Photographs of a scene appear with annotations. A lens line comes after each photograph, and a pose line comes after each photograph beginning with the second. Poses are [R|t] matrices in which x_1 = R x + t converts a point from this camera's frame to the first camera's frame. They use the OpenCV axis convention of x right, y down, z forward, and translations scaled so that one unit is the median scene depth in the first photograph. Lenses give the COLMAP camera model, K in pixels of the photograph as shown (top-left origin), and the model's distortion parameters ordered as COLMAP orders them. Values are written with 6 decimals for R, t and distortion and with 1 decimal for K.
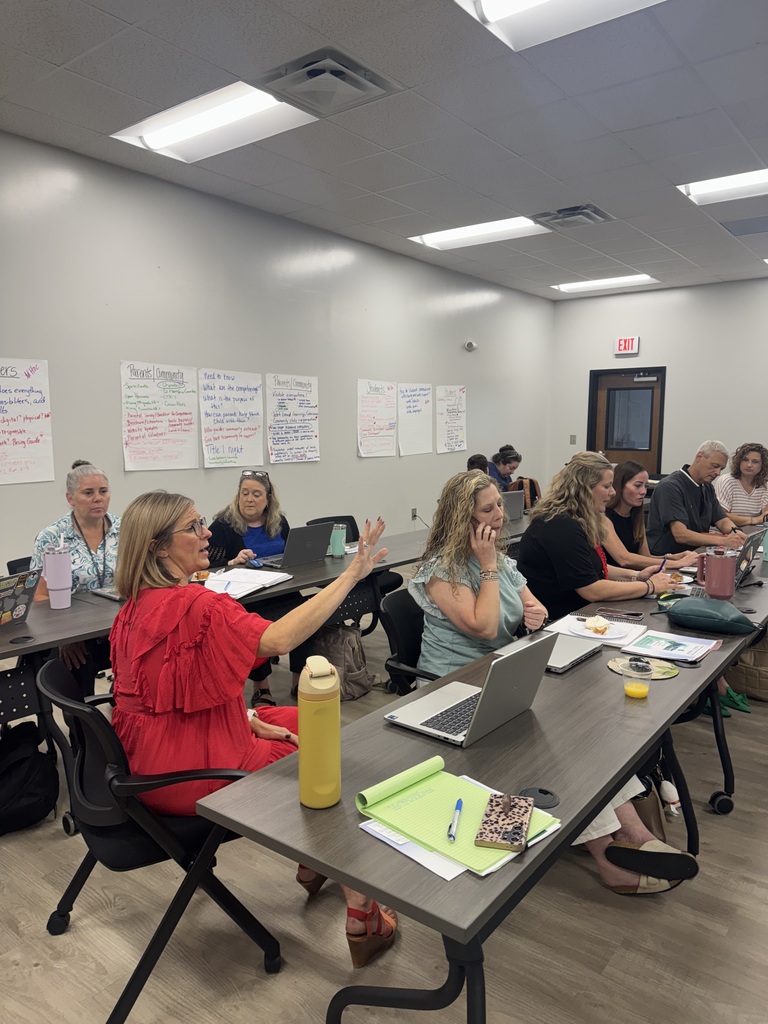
lens RADIAL K [[728.4, 0, 384.0], [0, 728.4, 512.0], [0, 0, 1]] dist [0.002238, -0.003870]
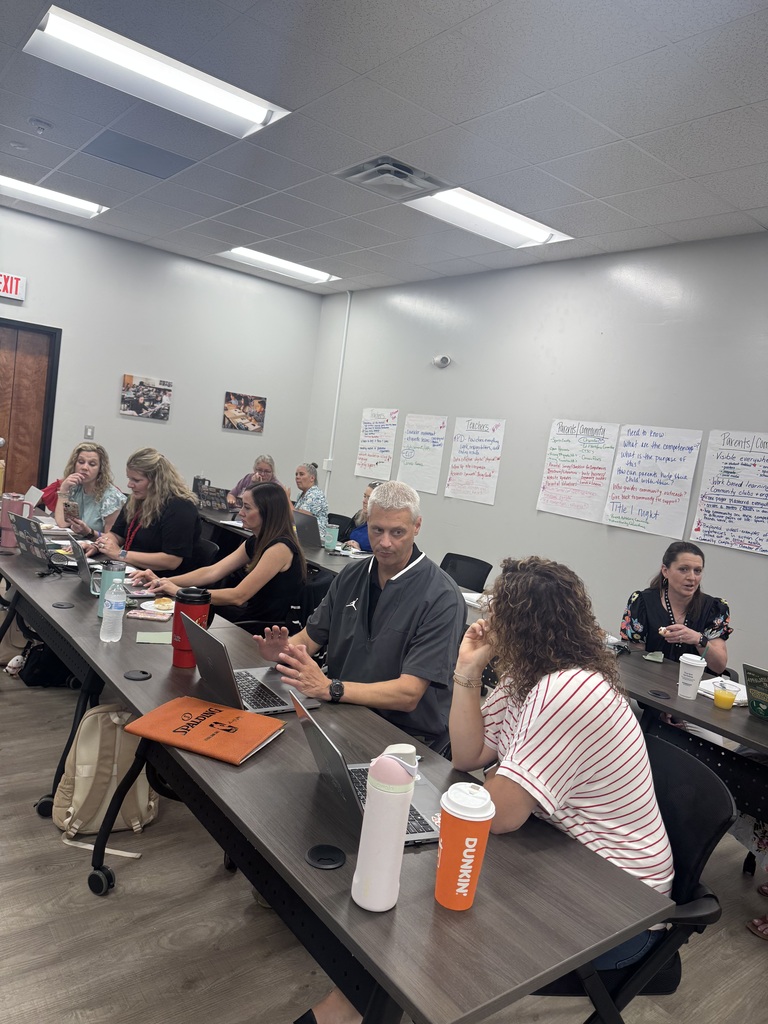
lens RADIAL K [[728.4, 0, 384.0], [0, 728.4, 512.0], [0, 0, 1]] dist [0.002238, -0.003870]
pose [[-0.261266, 0.049100, -0.964017, 0.798621], [-0.243734, 0.962987, 0.115104, -0.120569], [0.933988, 0.265037, -0.239628, 0.984949]]
